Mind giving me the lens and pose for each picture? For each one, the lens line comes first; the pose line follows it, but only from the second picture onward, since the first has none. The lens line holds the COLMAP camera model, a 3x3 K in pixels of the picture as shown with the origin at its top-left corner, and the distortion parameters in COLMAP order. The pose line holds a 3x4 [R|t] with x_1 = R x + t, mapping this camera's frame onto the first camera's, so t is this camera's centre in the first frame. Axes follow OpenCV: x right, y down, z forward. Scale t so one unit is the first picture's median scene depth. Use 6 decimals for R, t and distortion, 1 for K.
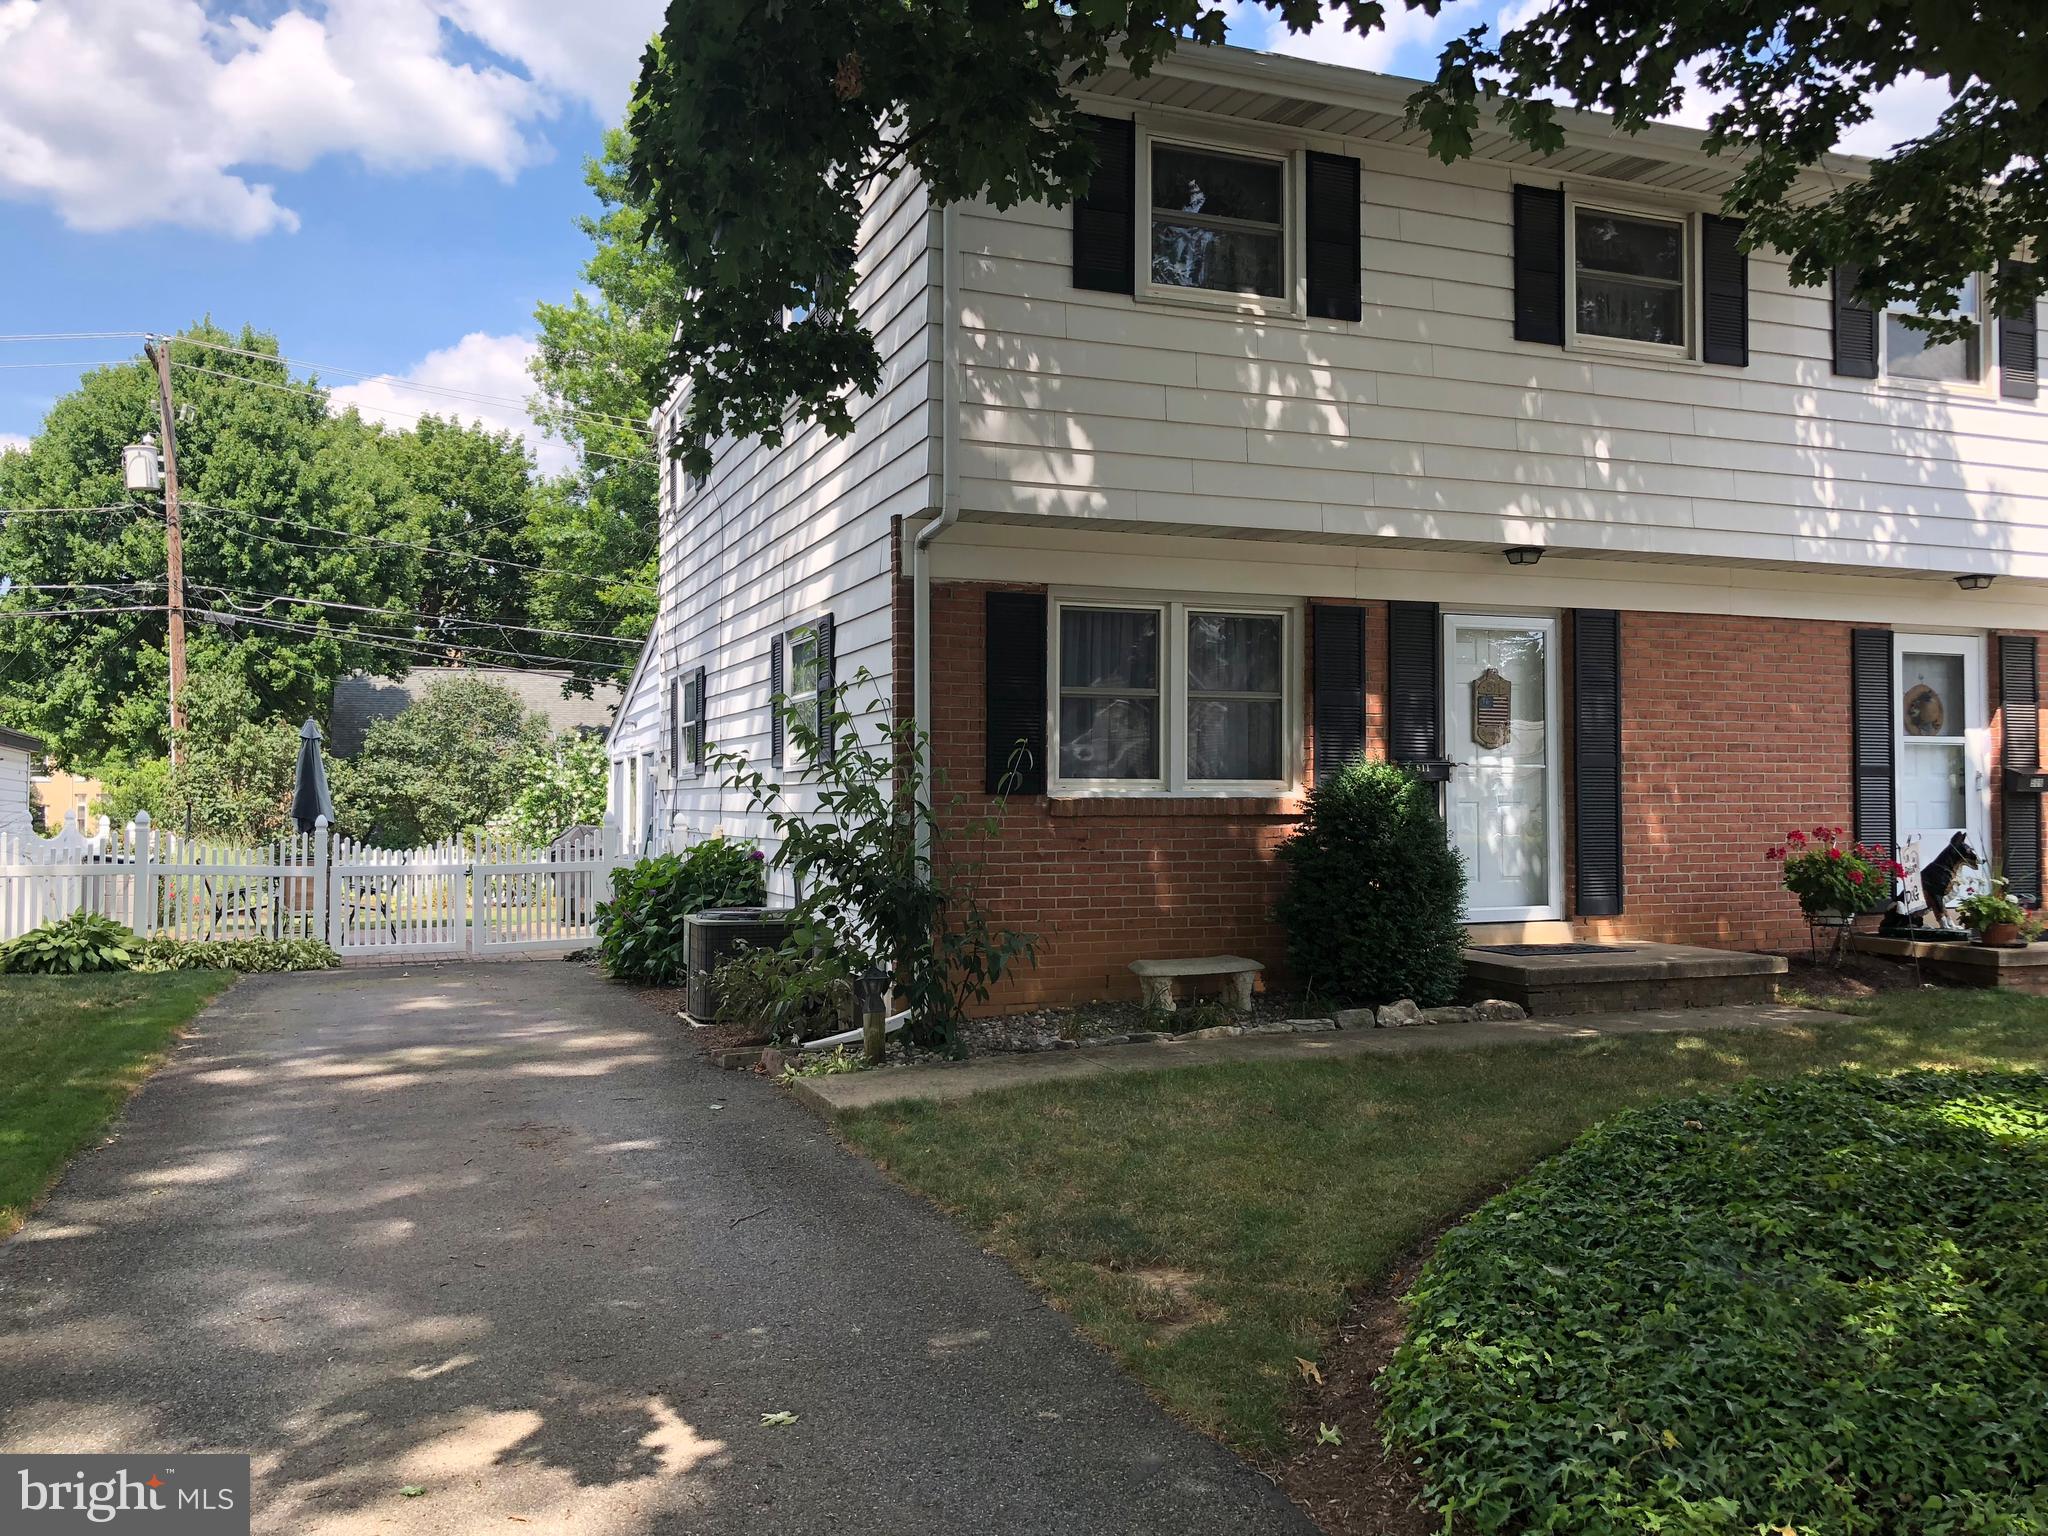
lens RADIAL K [[1705.4, 0, 1035.0], [0, 1705.4, 778.7], [0, 0, 1]] dist [0.017714, -0.022947]
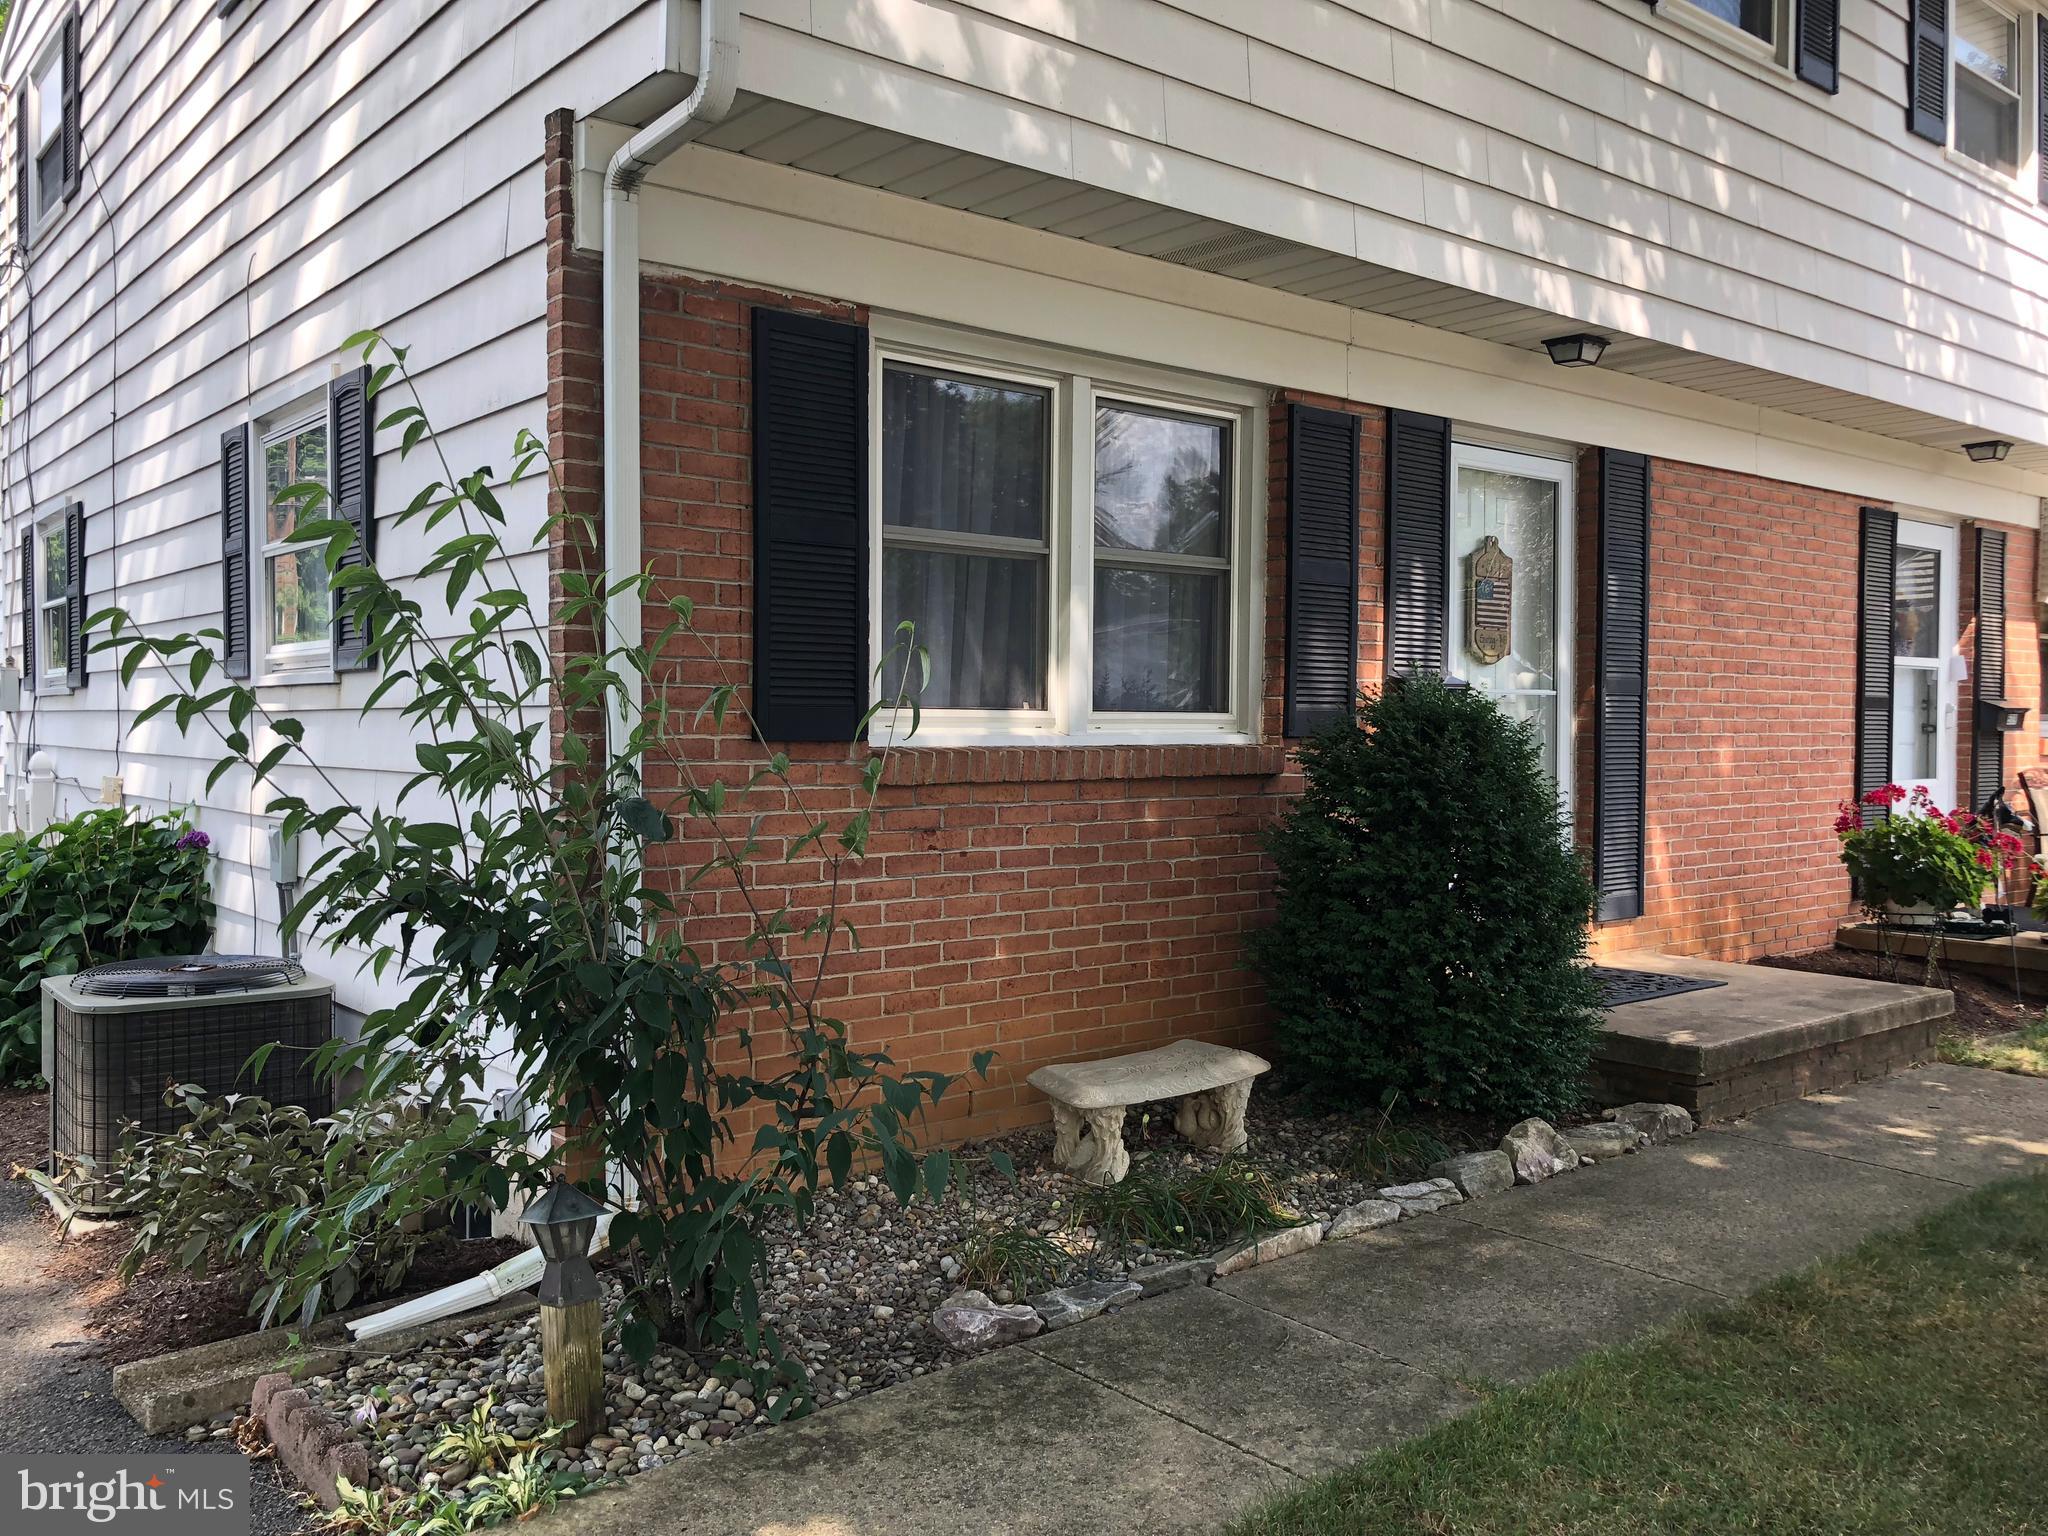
lens RADIAL K [[1705.4, 0, 1035.0], [0, 1705.4, 778.7], [0, 0, 1]] dist [0.017714, -0.022947]
pose [[0.951108, -0.004484, 0.308826, -0.087931], [-0.010309, 0.998877, 0.046254, -0.002645], [-0.308687, -0.047176, 0.949993, 0.458429]]
